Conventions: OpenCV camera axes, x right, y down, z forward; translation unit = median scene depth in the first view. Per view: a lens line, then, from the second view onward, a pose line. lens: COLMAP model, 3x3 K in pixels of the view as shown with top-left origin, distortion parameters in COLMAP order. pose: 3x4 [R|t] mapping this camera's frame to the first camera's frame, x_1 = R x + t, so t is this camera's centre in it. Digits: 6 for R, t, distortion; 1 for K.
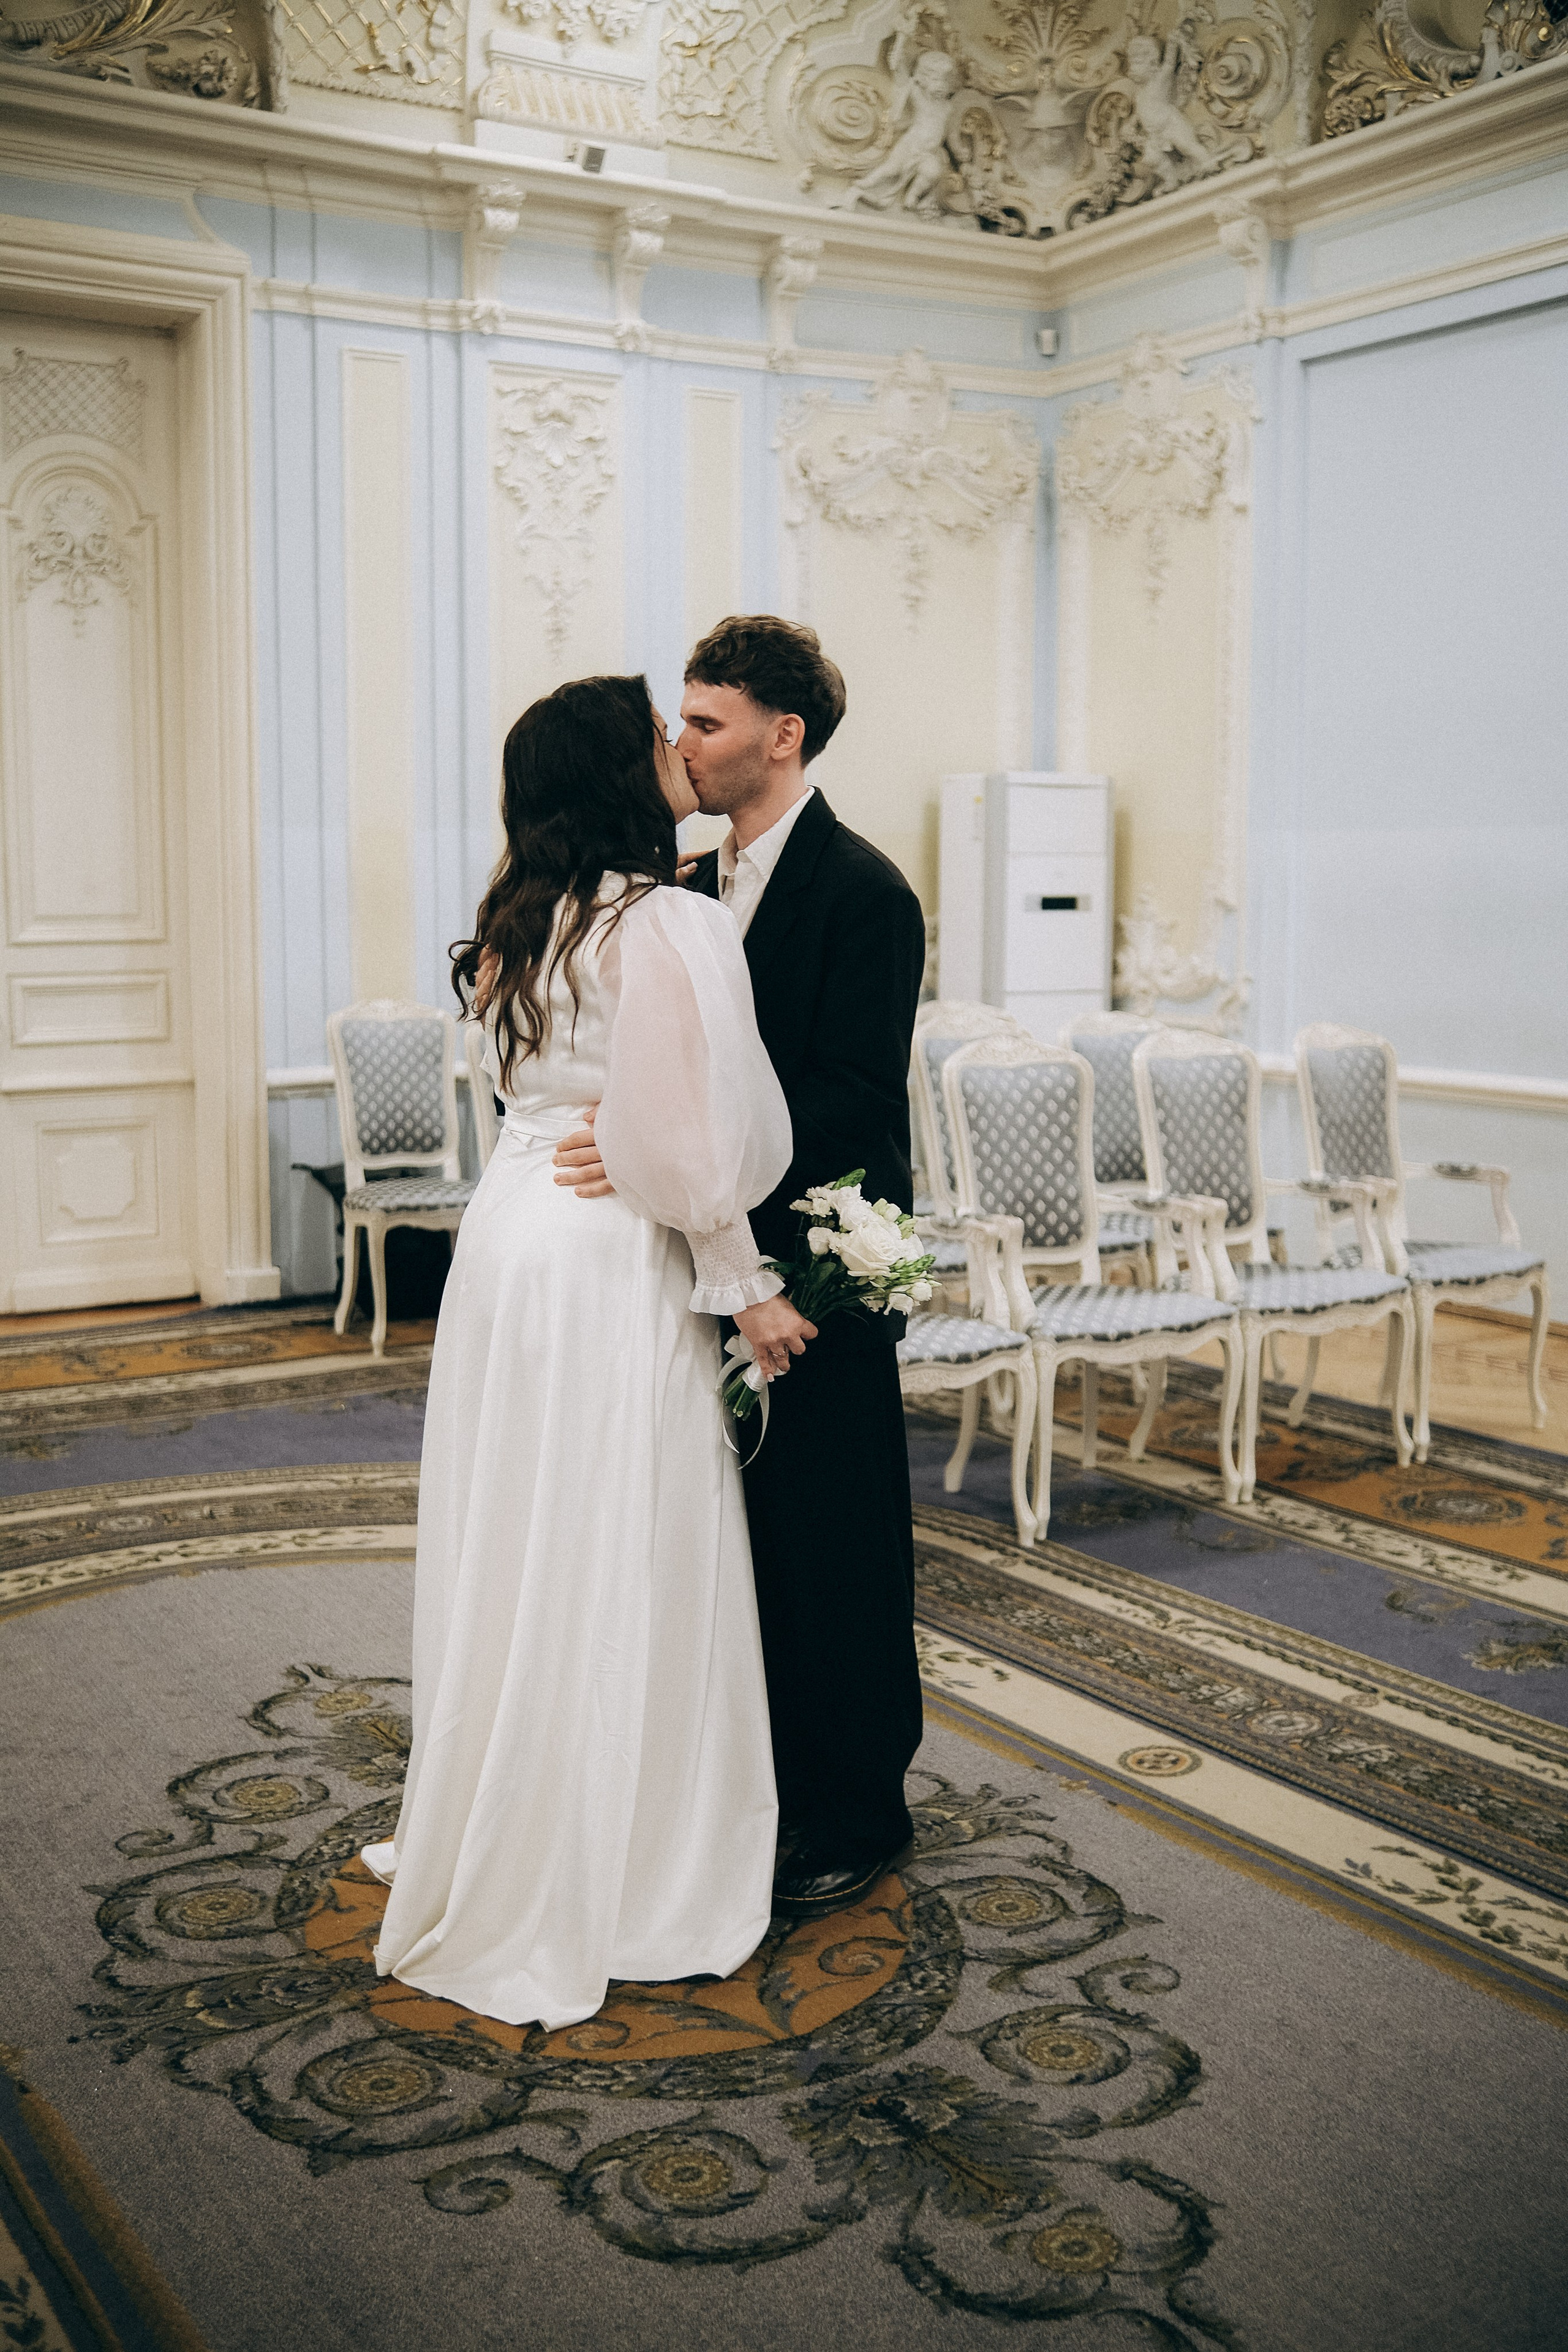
lens RADIAL K [[2345.1, 0, 779.7], [0, 2345.1, 1184.1], [0, 0, 1]] dist [-0.120949, 0.200453]
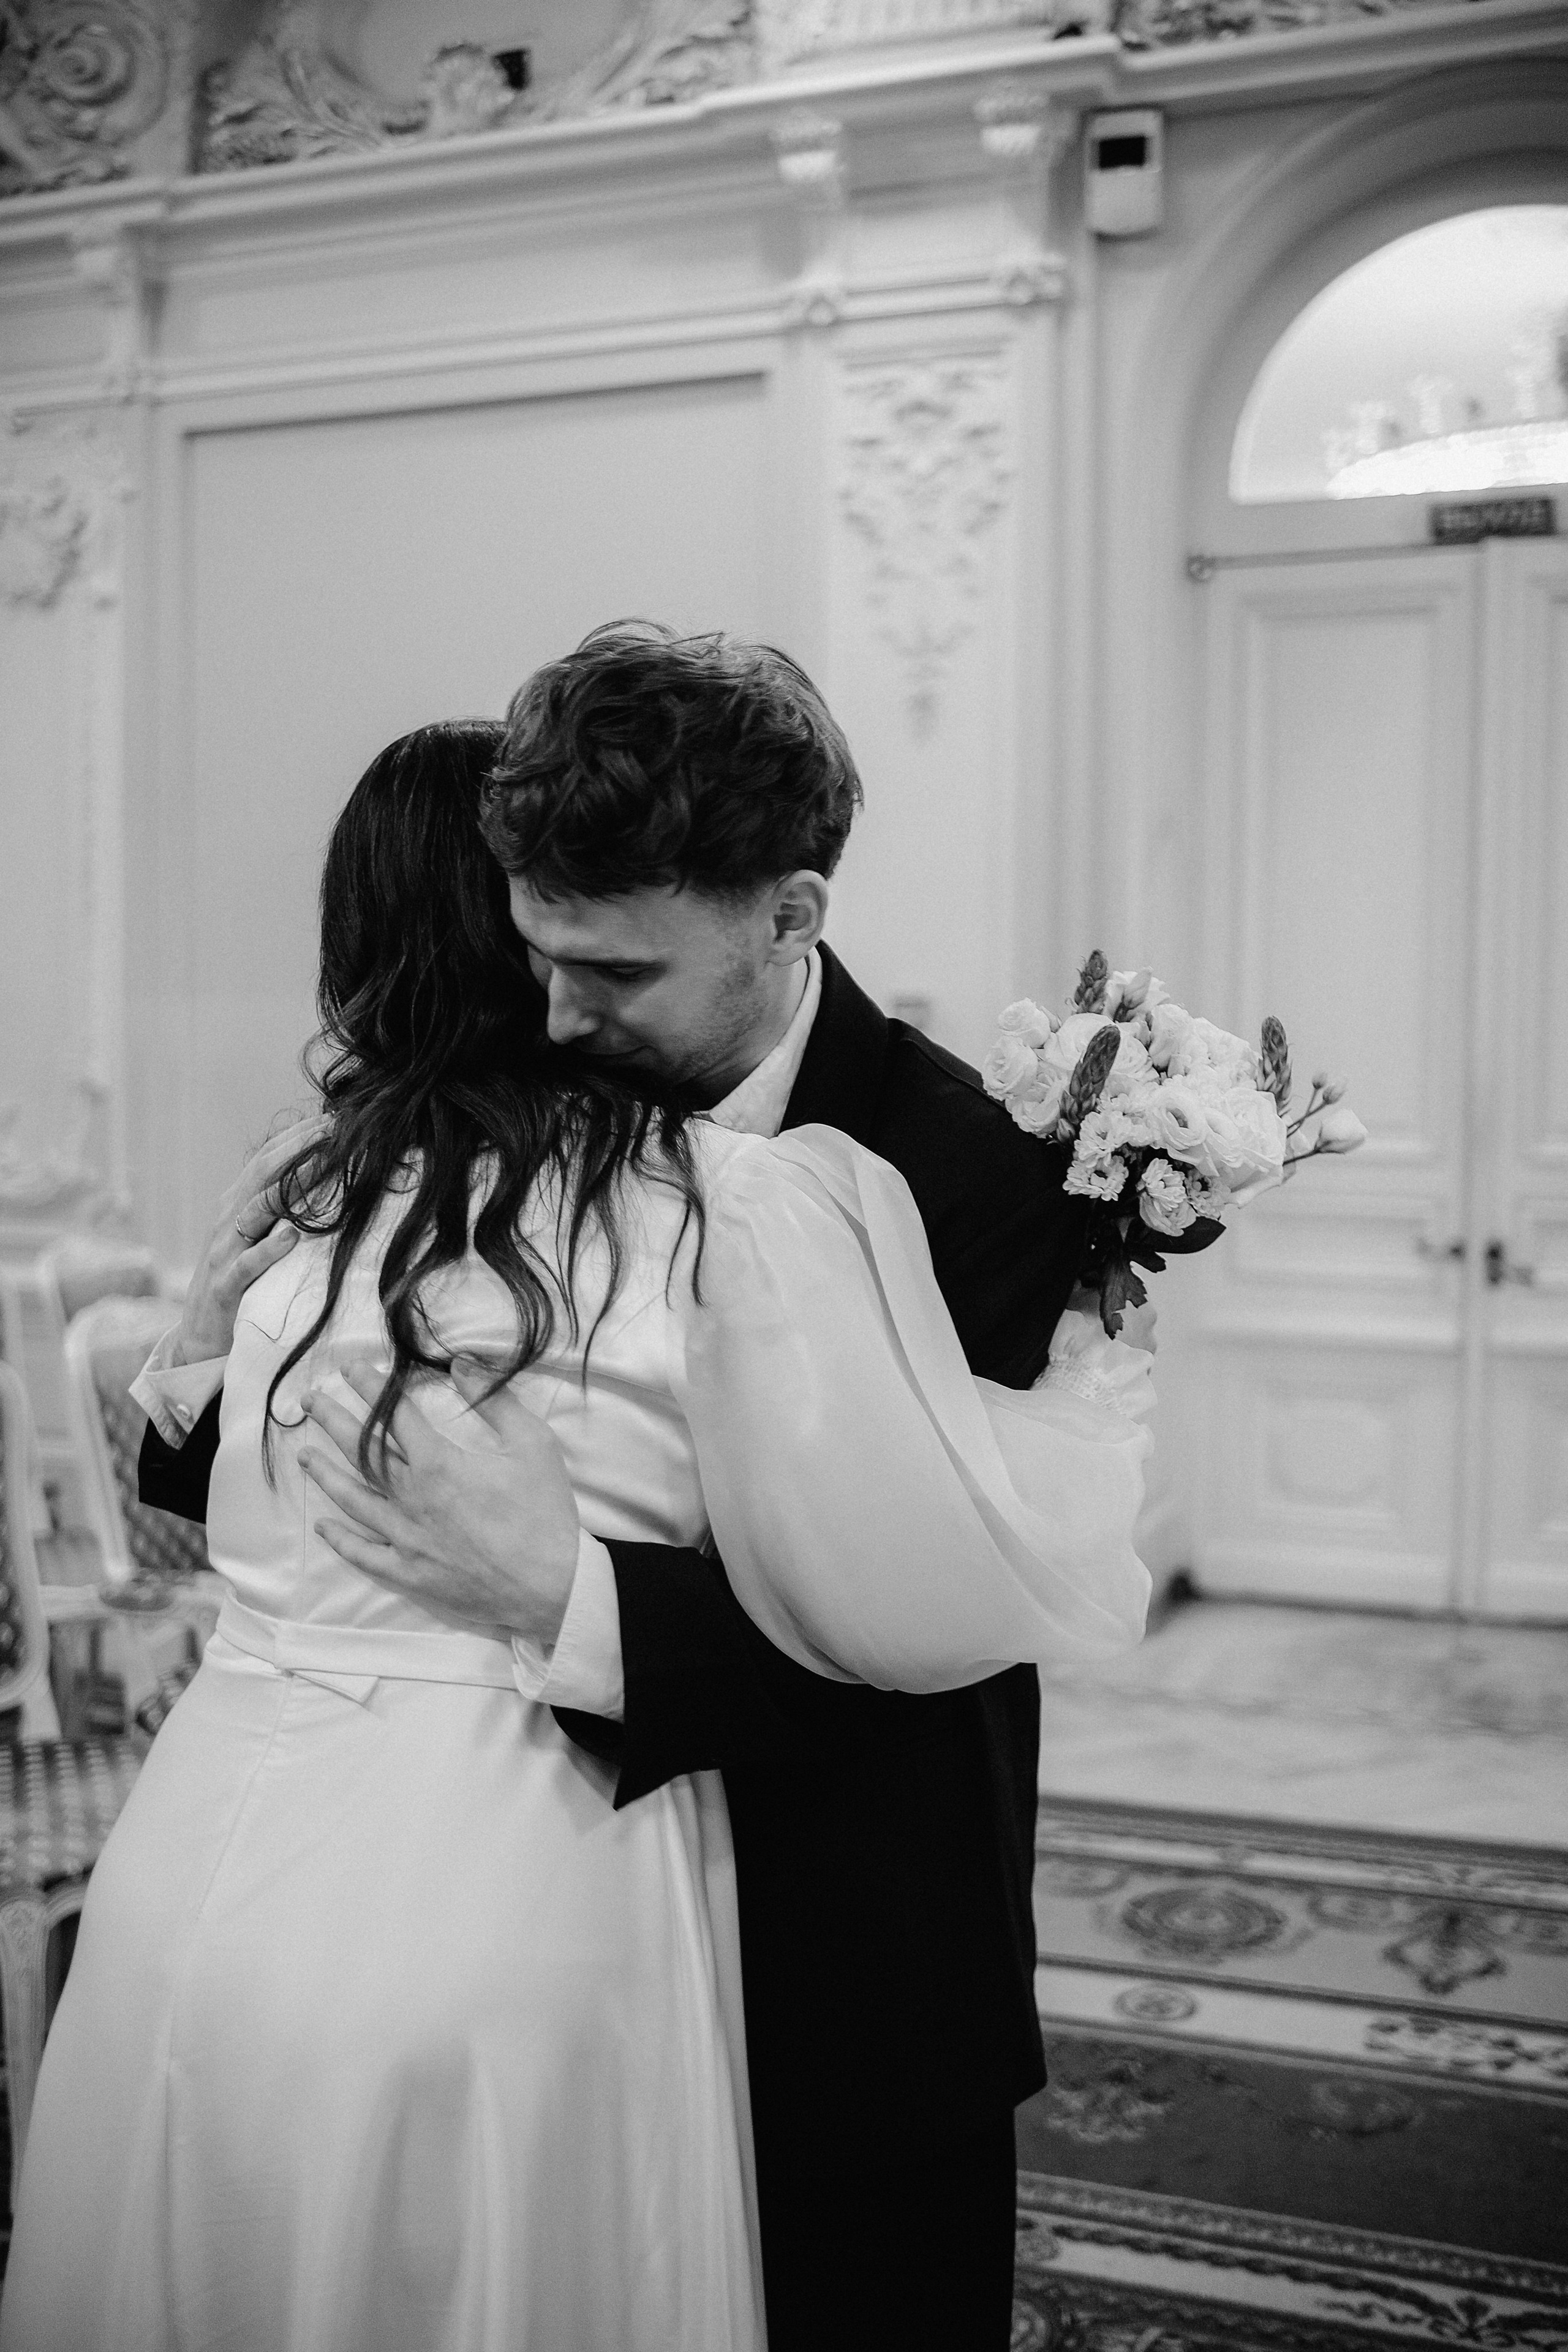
lens RADIAL K [[2381.6, 0, 784.0], [0, 2381.6, 1176.0], [0, 0, 1]] dist [-0.121256, 0.231530]
pose [[0.802026, -0.032016, 0.596431, -0.166610], [0.070793, 0.996619, -0.041699, -0.058465], [-0.593079, 0.075667, 0.801581, 0.321387]]
